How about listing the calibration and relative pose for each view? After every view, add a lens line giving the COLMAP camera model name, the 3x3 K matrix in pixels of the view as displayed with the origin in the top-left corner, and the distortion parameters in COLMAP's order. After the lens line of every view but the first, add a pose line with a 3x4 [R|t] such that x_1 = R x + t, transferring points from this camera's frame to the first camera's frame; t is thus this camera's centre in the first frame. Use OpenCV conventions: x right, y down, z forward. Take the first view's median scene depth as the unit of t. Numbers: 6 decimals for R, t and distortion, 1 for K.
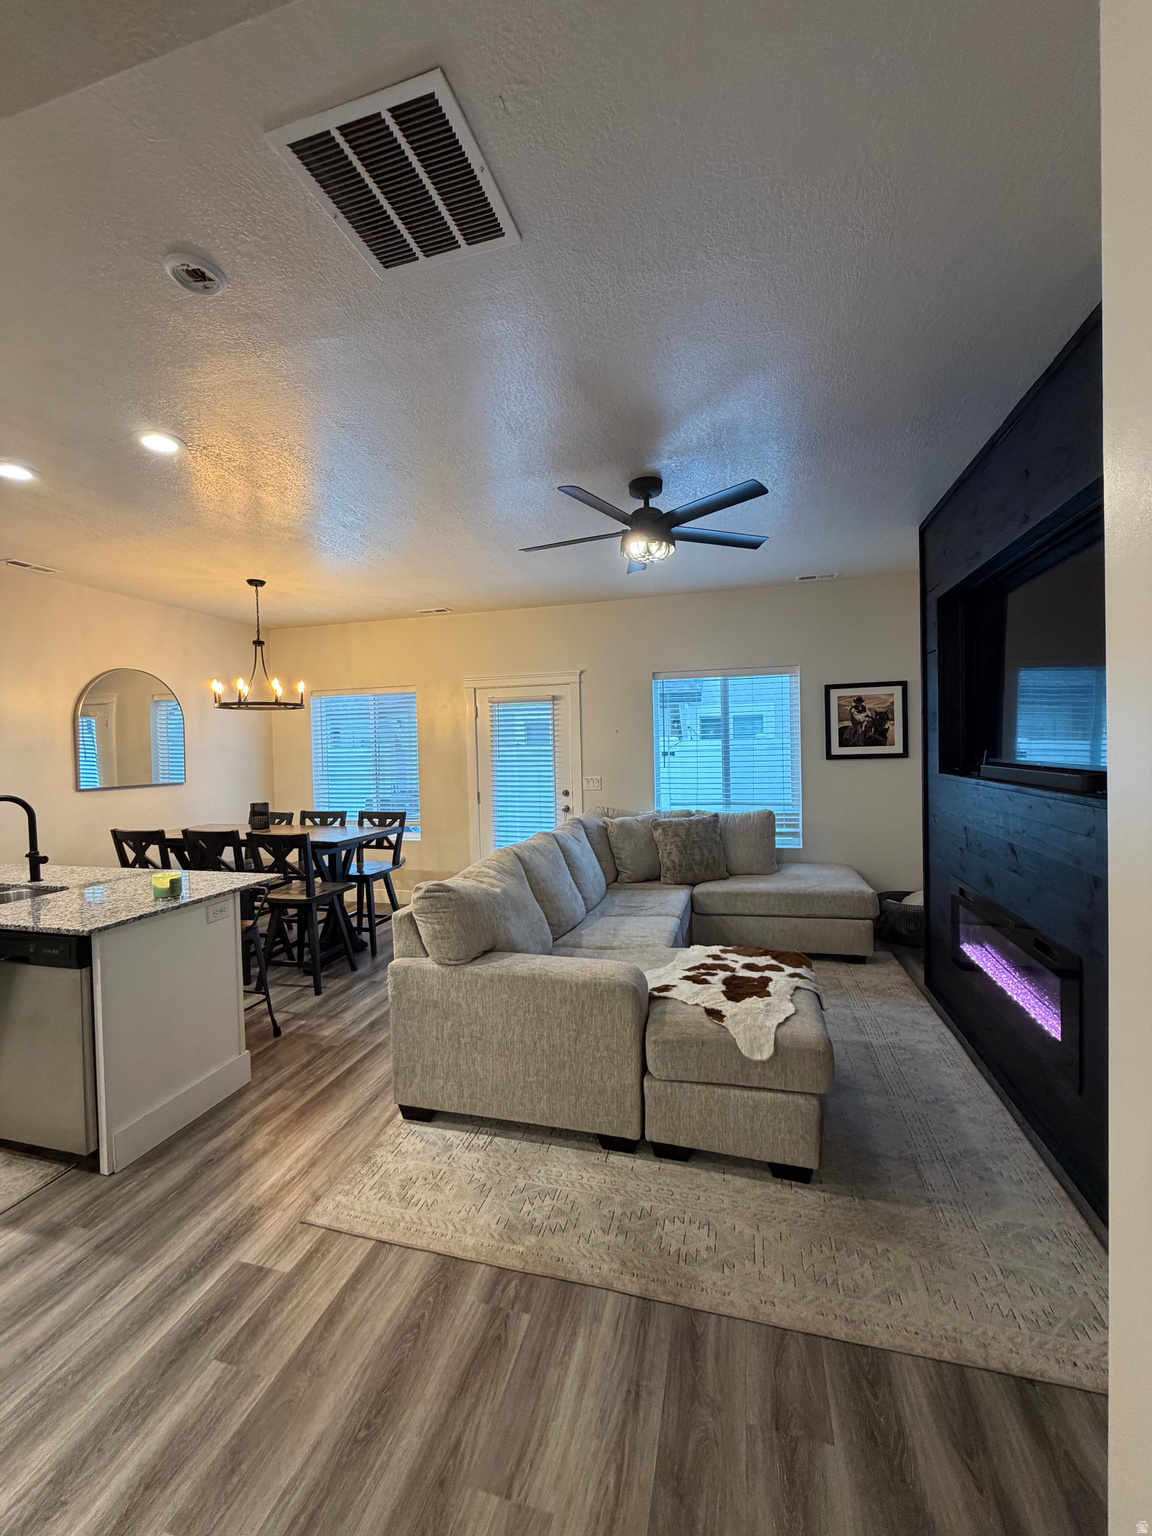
lens RADIAL K [[610.4, 0, 579.9], [0, 610.4, 762.5], [0, 0, 1]] dist [0.000792, -0.000263]
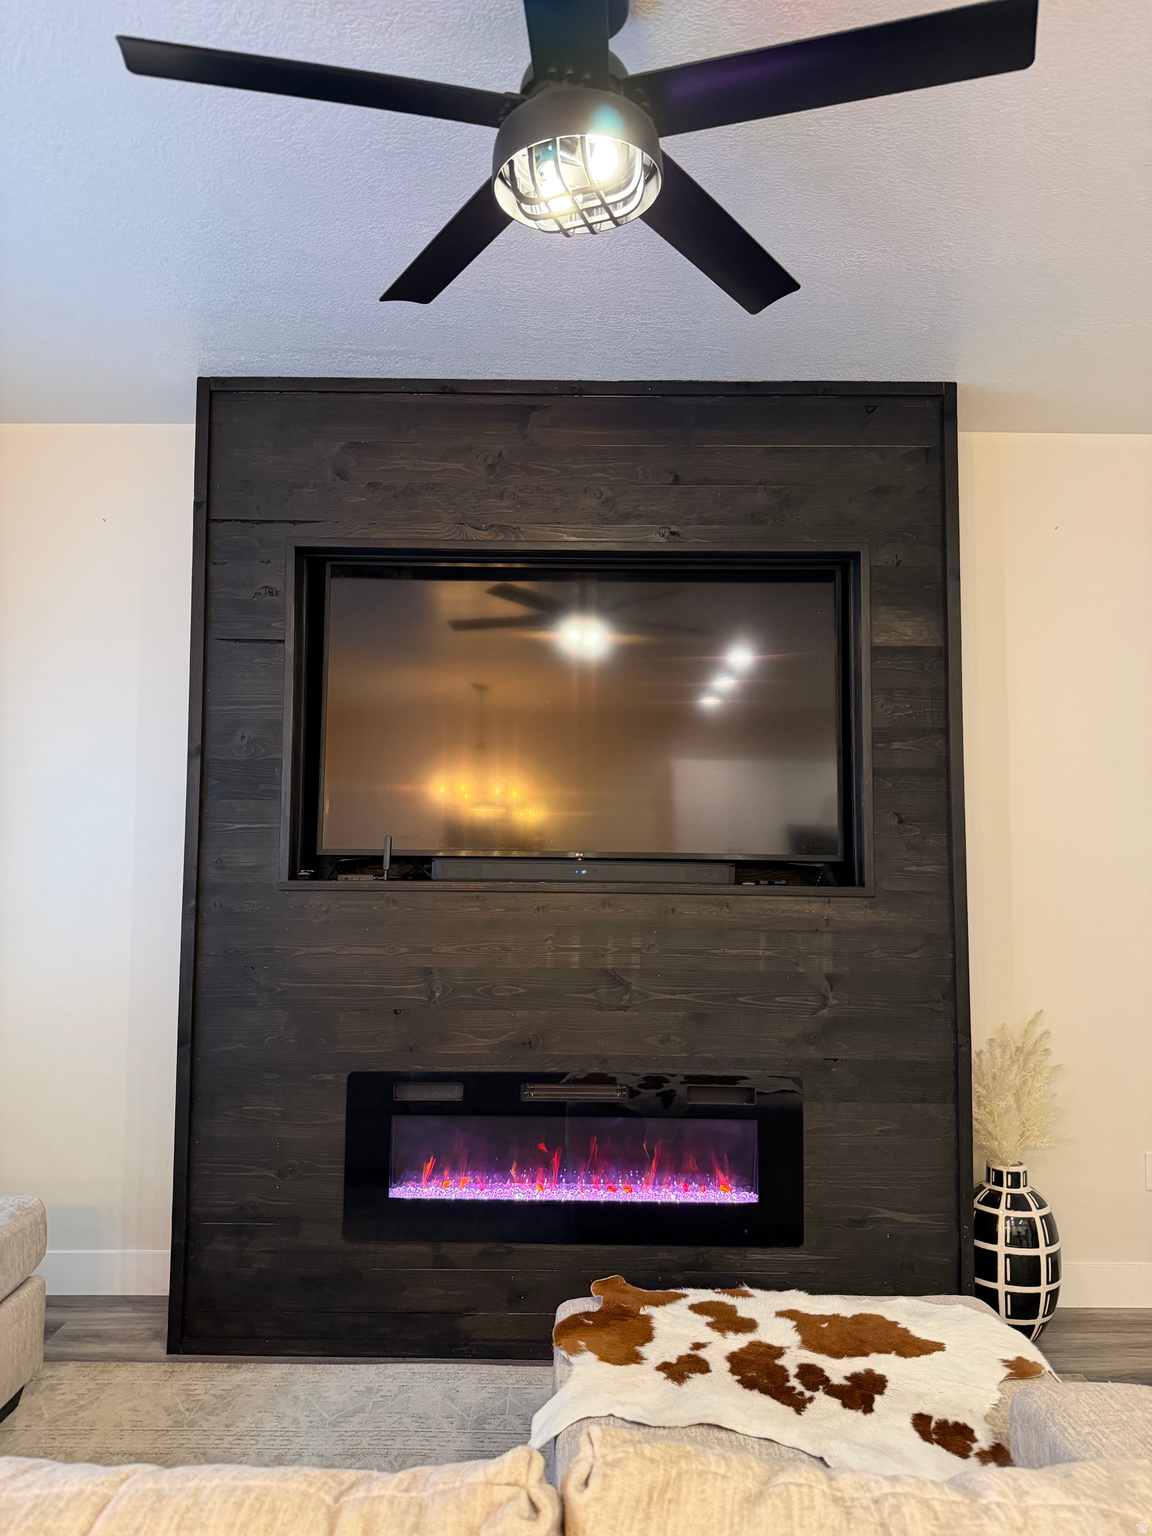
lens RADIAL K [[1079.3, 0, 577.5], [0, 1079.3, 764.2], [0, 0, 1]] dist [0.065684, -0.083044]
pose [[-0.254915, 0.086060, 0.963126, -0.457341], [0.021622, 0.996290, -0.083300, 0.001672], [-0.966722, -0.000409, -0.255830, 1.272982]]
